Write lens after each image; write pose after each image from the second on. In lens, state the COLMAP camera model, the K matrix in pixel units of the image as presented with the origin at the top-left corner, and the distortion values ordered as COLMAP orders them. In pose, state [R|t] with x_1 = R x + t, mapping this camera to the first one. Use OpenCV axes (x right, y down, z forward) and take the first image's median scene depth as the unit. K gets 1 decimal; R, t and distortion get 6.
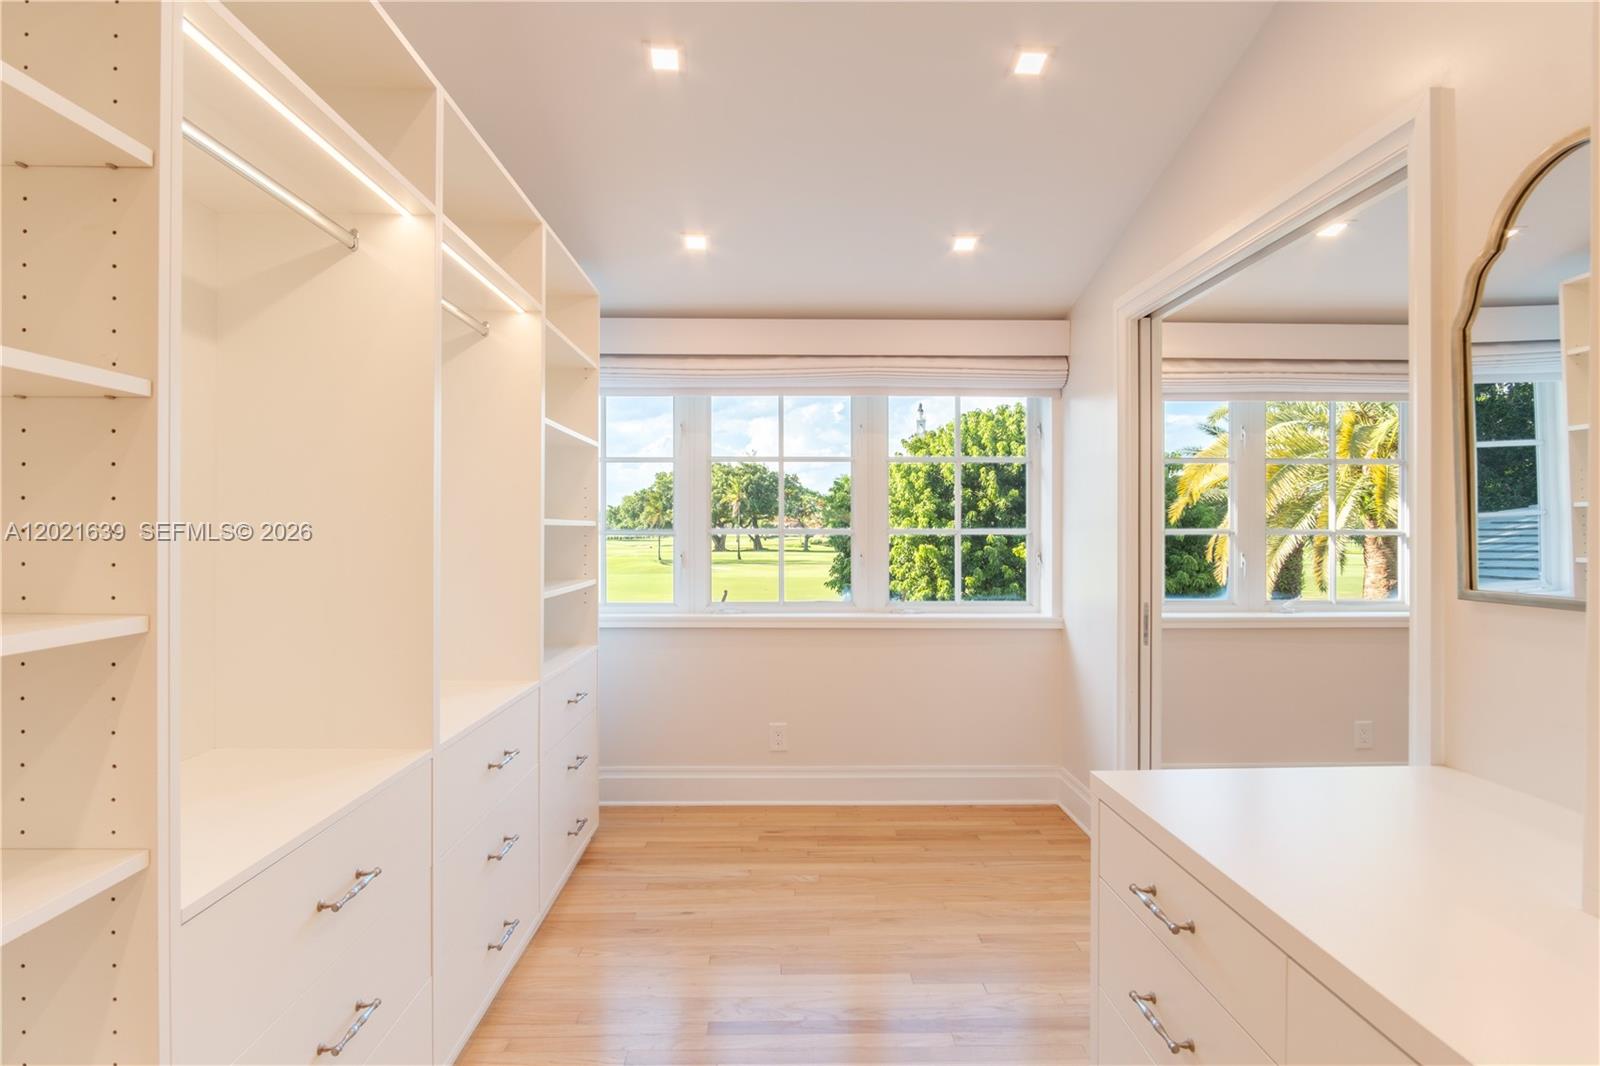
lens RADIAL K [[874.9, 0, 802.4], [0, 874.9, 527.3], [0, 0, 1]] dist [-0.011790, 0.002293]
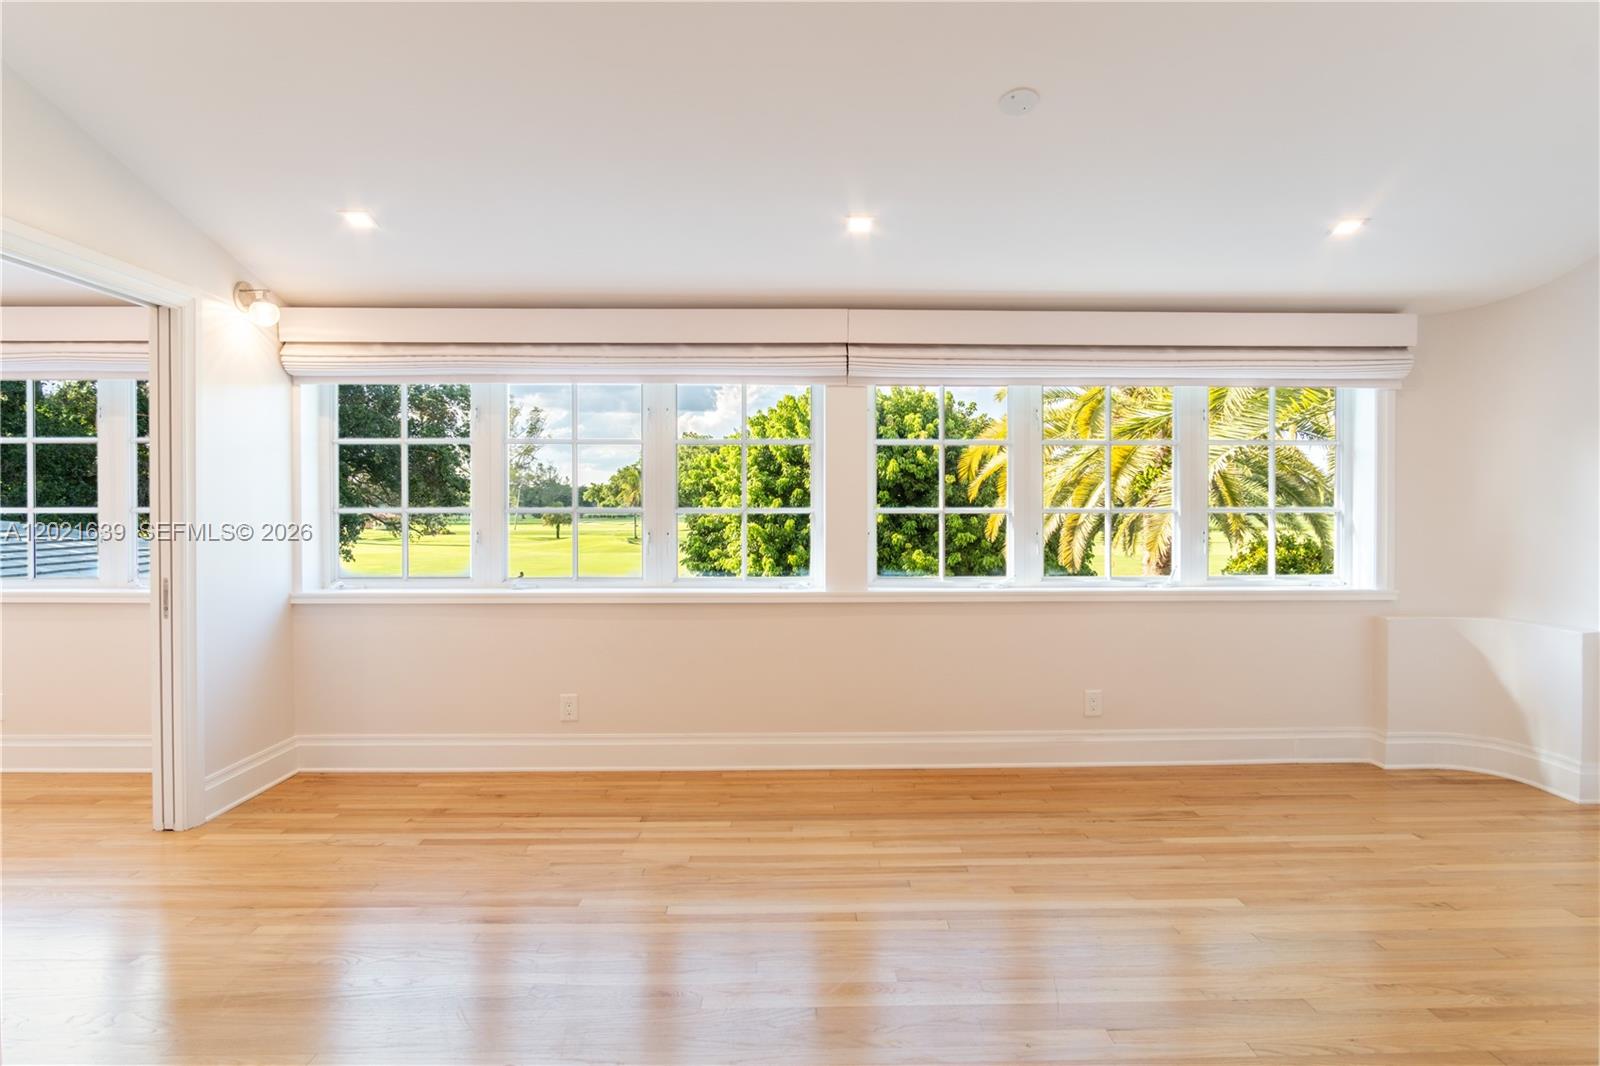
lens RADIAL K [[874.9, 0, 790.4], [0, 874.9, 508.5], [0, 0, 1]] dist [-0.011790, 0.002293]
pose [[0.999977, 0.001438, -0.006684, 0.192630], [-0.001412, 0.999992, 0.003851, -0.000345], [0.006690, -0.003842, 0.999970, -0.006084]]
